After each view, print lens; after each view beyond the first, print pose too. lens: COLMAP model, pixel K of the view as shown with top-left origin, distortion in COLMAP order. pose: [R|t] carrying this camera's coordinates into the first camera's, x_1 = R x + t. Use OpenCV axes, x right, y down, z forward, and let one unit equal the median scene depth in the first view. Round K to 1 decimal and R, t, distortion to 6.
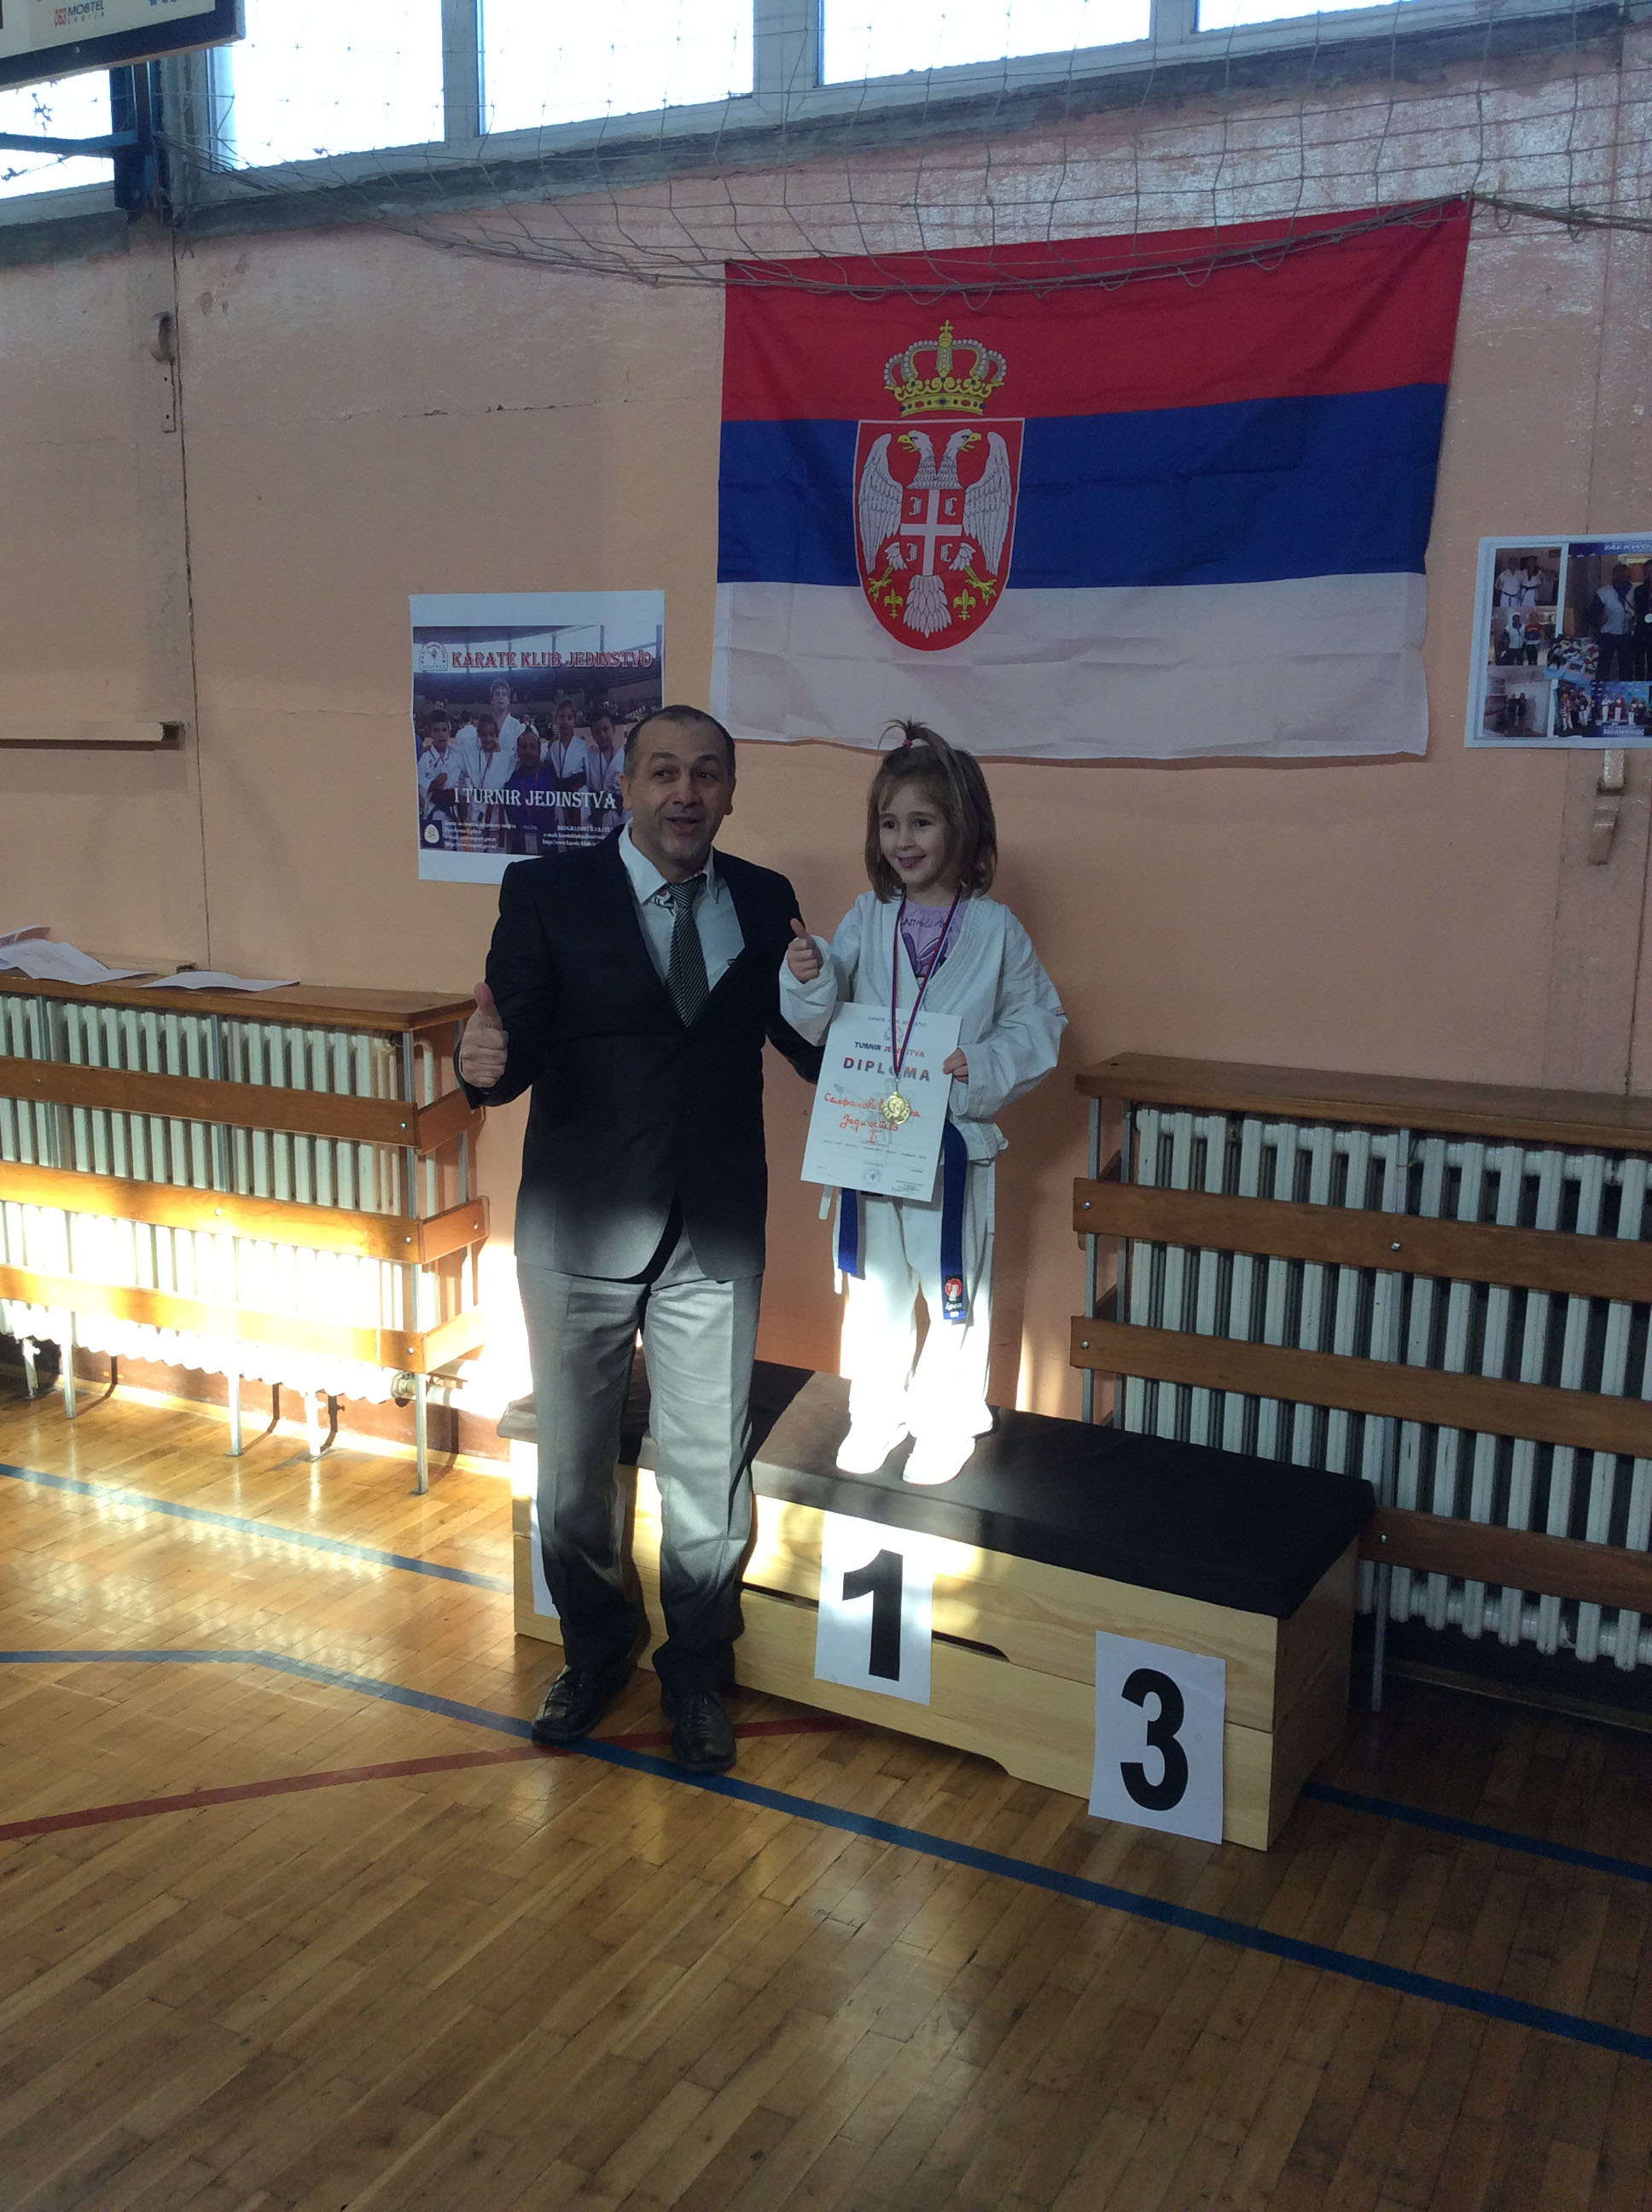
lens RADIAL K [[2032.0, 0, 799.9], [0, 2032.0, 1111.2], [0, 0, 1]] dist [0.129195, -0.249876]
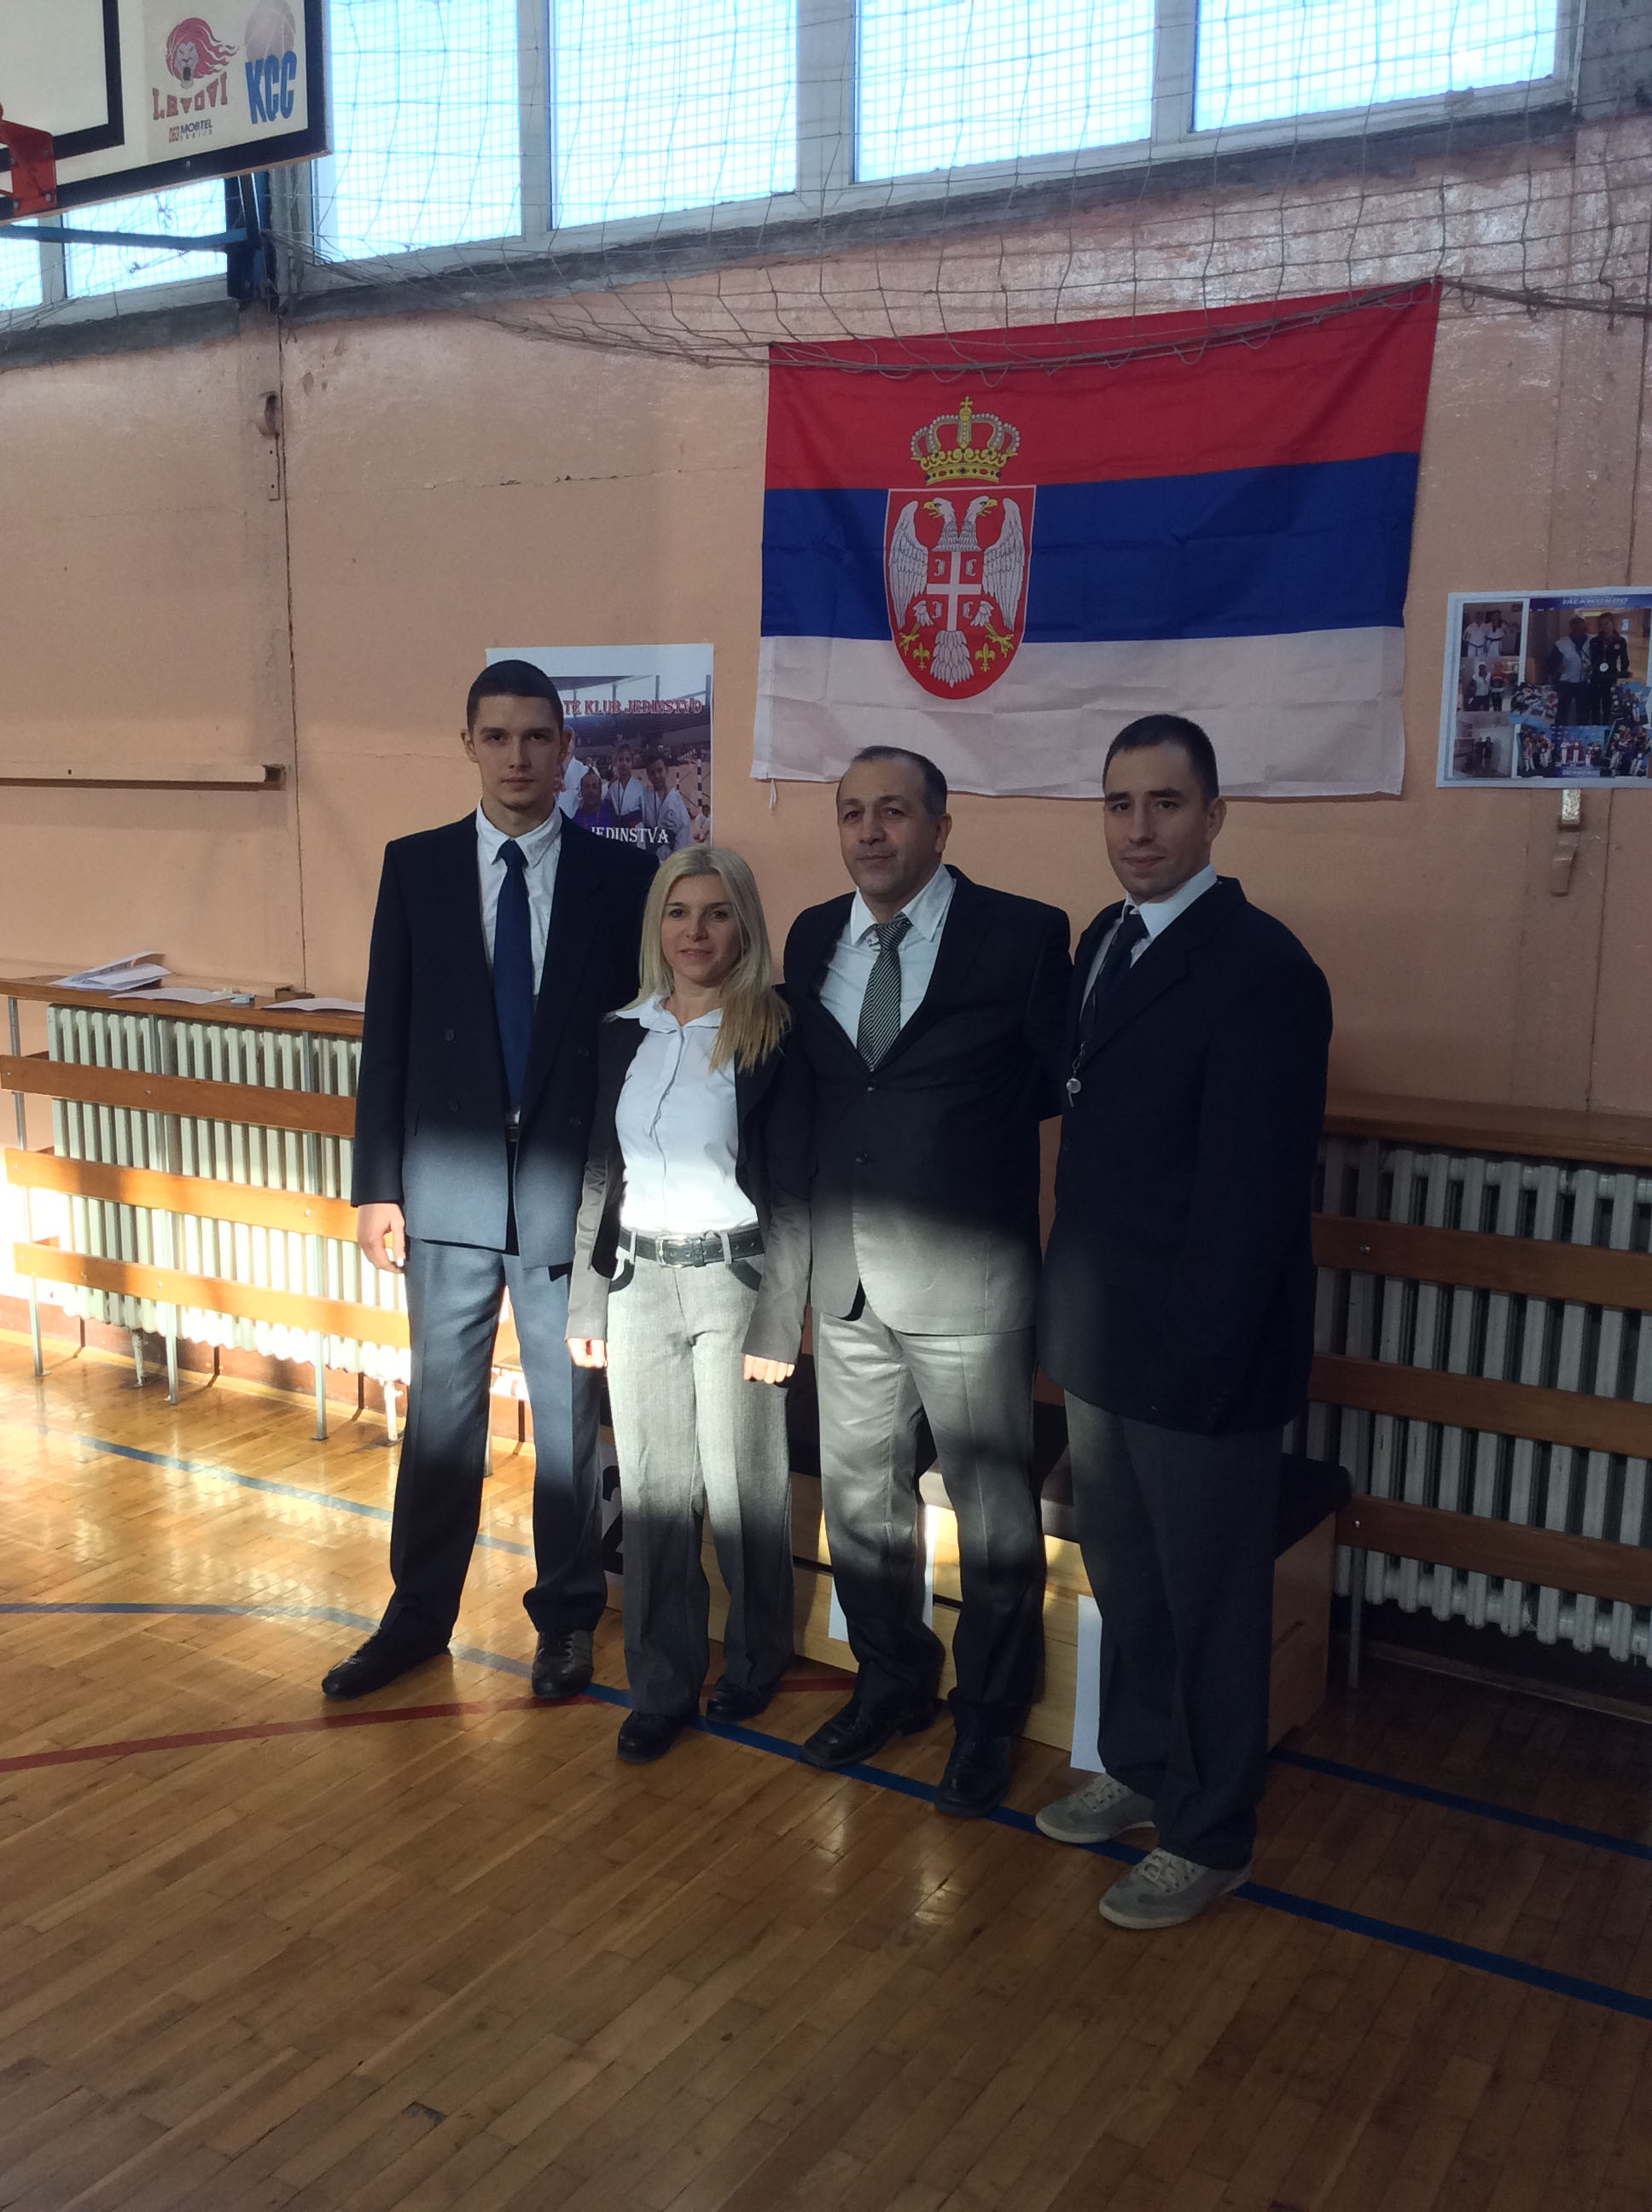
lens RADIAL K [[2038.4, 0, 798.1], [0, 2038.4, 1108.8], [0, 0, 1]] dist [0.128766, -0.244086]
pose [[0.997901, 0.009612, -0.064048, 0.053764], [-0.010860, 0.999757, -0.019167, 0.013869], [0.063848, 0.019822, 0.997763, -0.083094]]
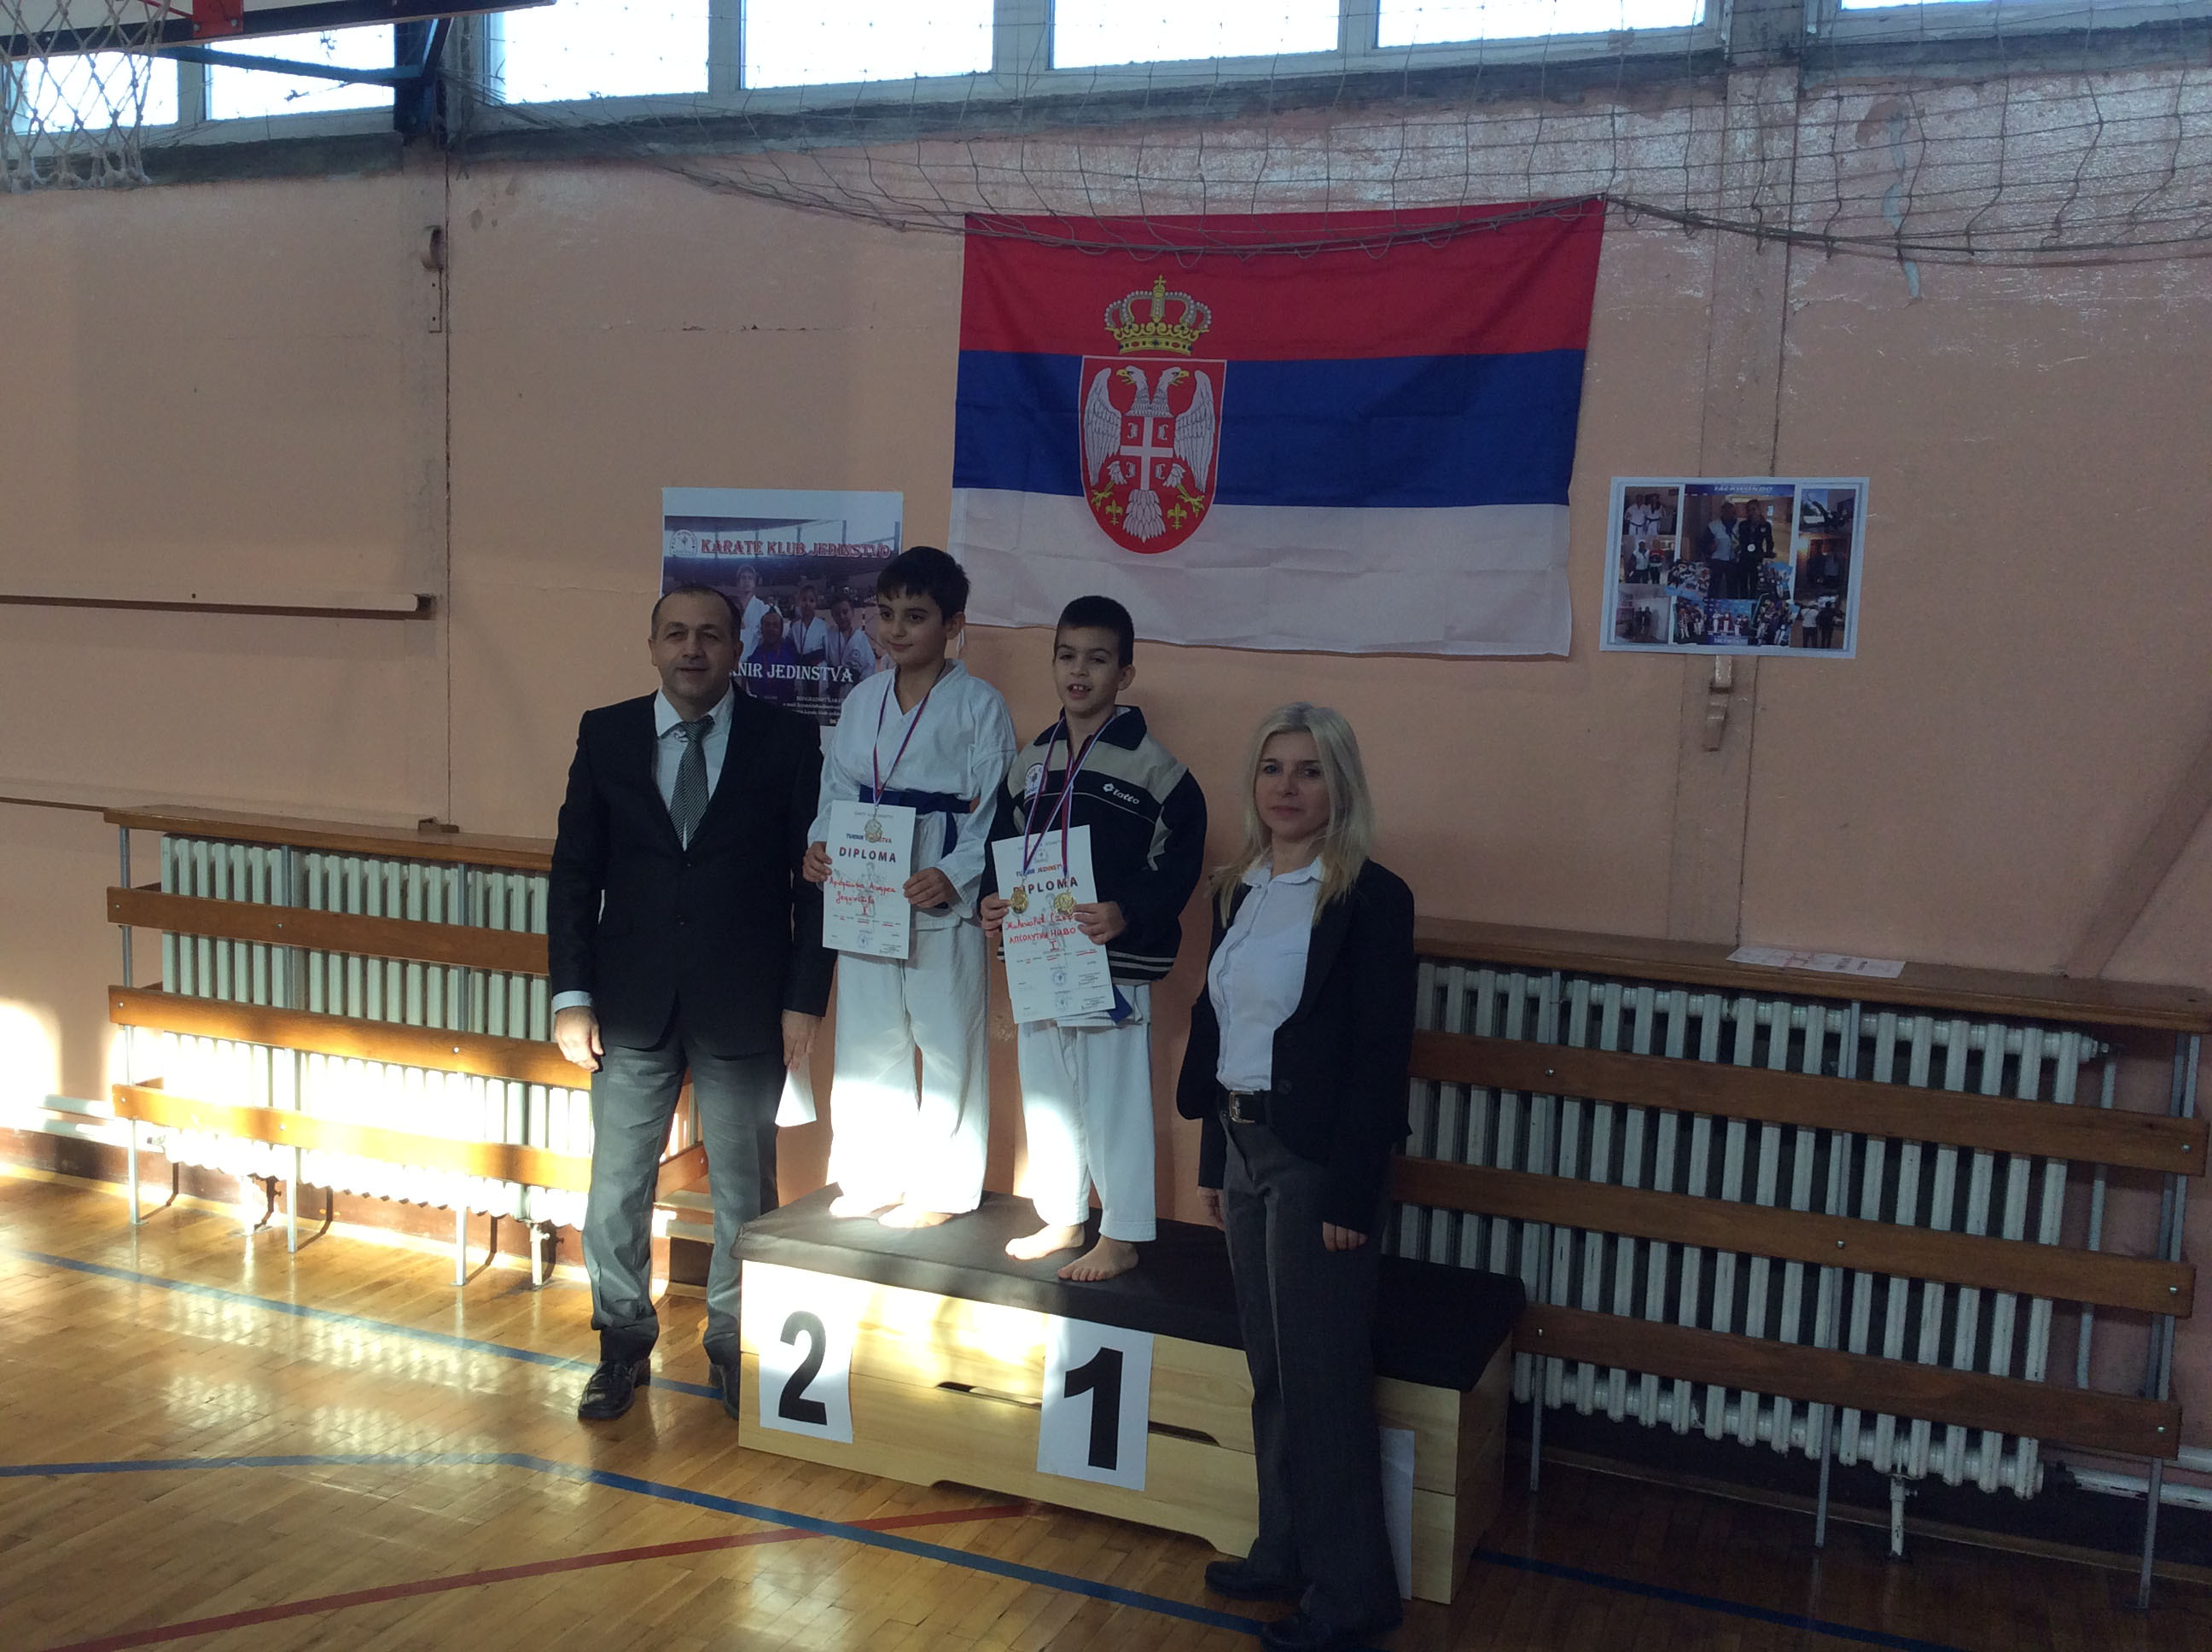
lens RADIAL K [[2027.3, 0, 1114.9], [0, 2027.3, 838.7], [0, 0, 1]] dist [0.134099, -0.242167]
pose [[0.994874, 0.016829, 0.099717, -0.062107], [-0.009340, 0.997132, -0.075098, 0.019611], [-0.100695, 0.073781, 0.992178, -0.114456]]
